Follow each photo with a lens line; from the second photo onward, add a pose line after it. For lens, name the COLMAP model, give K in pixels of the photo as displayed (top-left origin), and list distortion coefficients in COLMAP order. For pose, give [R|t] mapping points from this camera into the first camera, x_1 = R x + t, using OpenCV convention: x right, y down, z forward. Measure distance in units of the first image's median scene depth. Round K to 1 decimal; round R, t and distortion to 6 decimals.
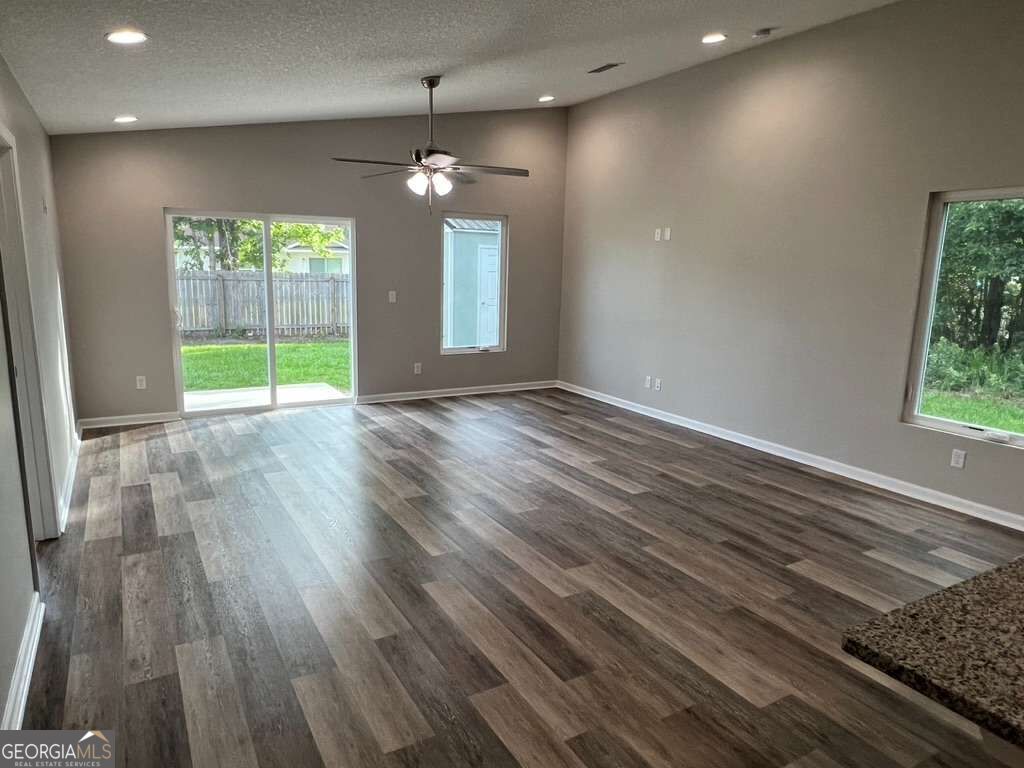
lens RADIAL K [[660.5, 0, 511.9], [0, 660.5, 384.7], [0, 0, 1]] dist [0.003733, 0.000678]
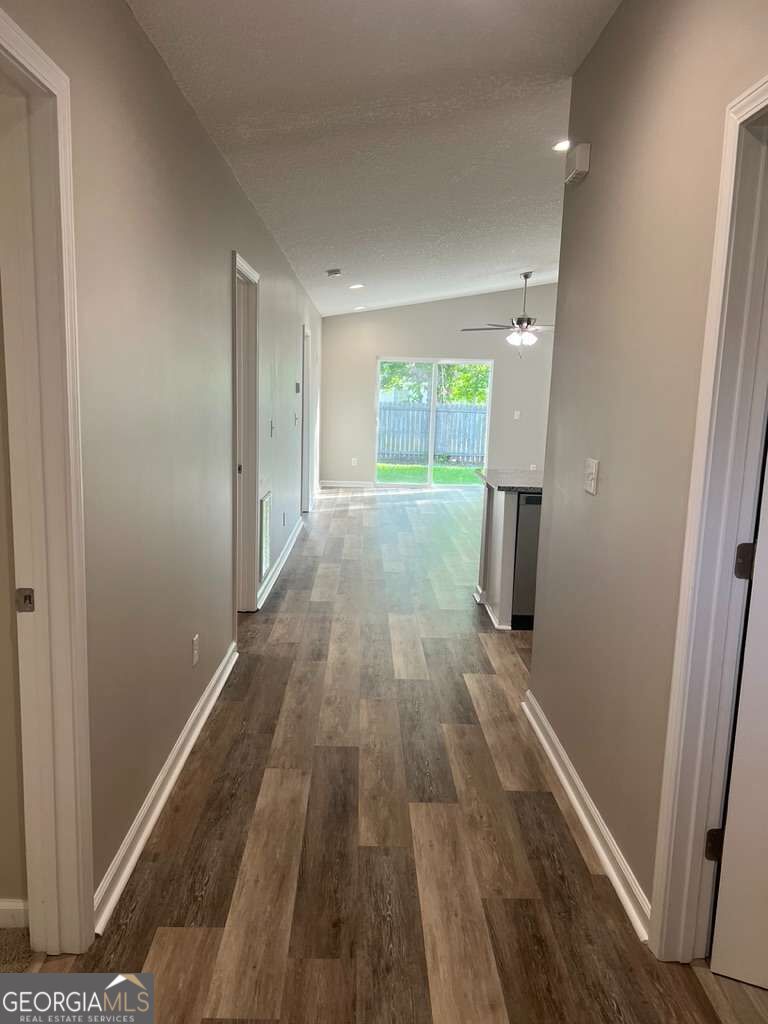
lens RADIAL K [[778.4, 0, 383.3], [0, 778.4, 512.2], [0, 0, 1]] dist [-0.000837, -0.000402]
pose [[0.874895, 0.077273, -0.478109, 0.129253], [-0.097408, 0.995092, -0.017418, 0.043811], [0.474417, 0.061811, 0.878128, -0.193889]]
